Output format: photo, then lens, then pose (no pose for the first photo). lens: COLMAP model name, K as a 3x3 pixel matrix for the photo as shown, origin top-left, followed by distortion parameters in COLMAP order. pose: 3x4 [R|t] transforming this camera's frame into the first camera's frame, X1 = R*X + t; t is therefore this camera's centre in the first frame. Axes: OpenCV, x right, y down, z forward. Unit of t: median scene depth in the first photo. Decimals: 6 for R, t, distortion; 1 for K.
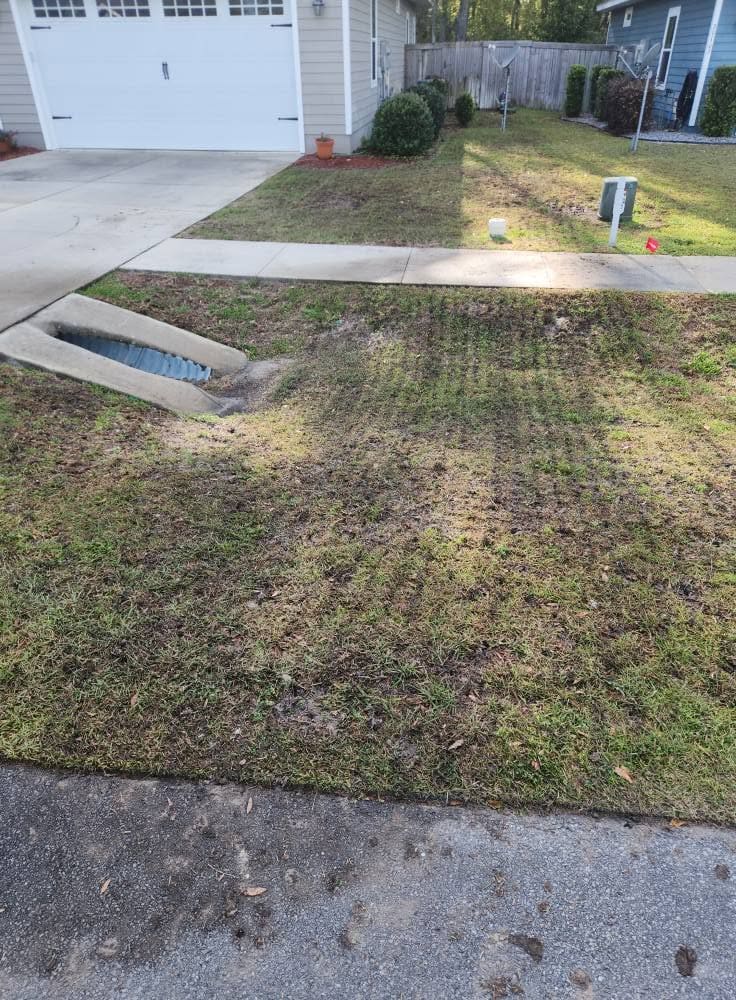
lens RADIAL K [[665.3, 0, 368.0], [0, 665.3, 500.0], [0, 0, 1]] dist [0.056582, -0.032704]
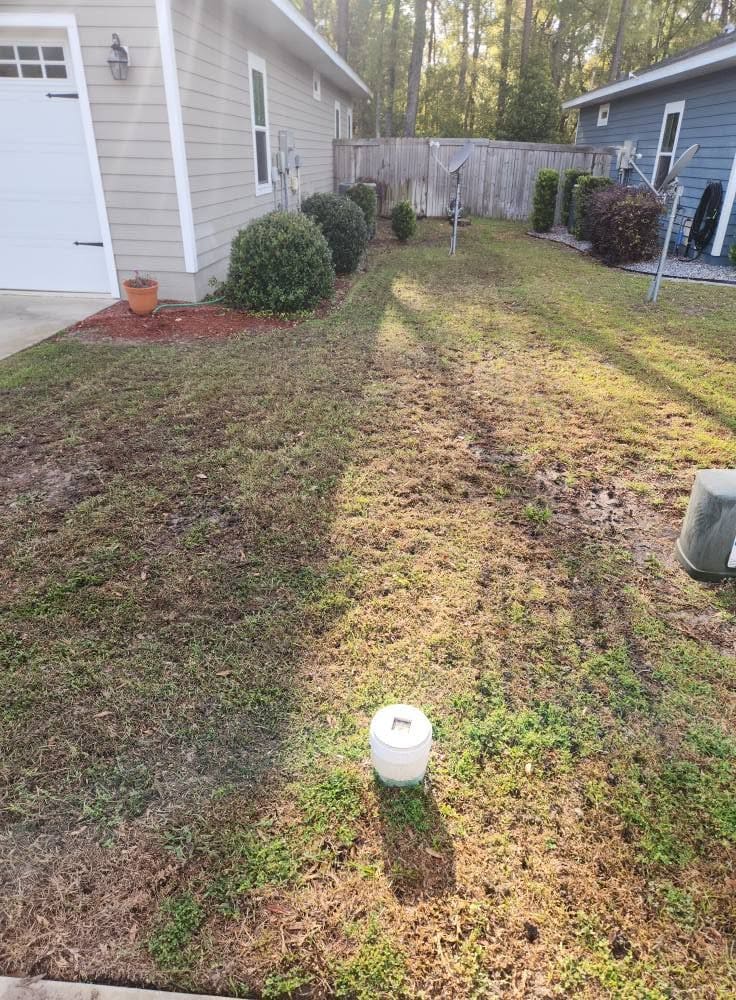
lens RADIAL K [[677.4, 0, 368.0], [0, 677.4, 500.0], [0, 0, 1]] dist [0.104815, -0.079103]
pose [[0.998592, 0.000605, 0.053041, 0.069289], [0.005413, 0.993552, -0.113252, -0.198911], [-0.052767, 0.113380, 0.992149, 0.300056]]
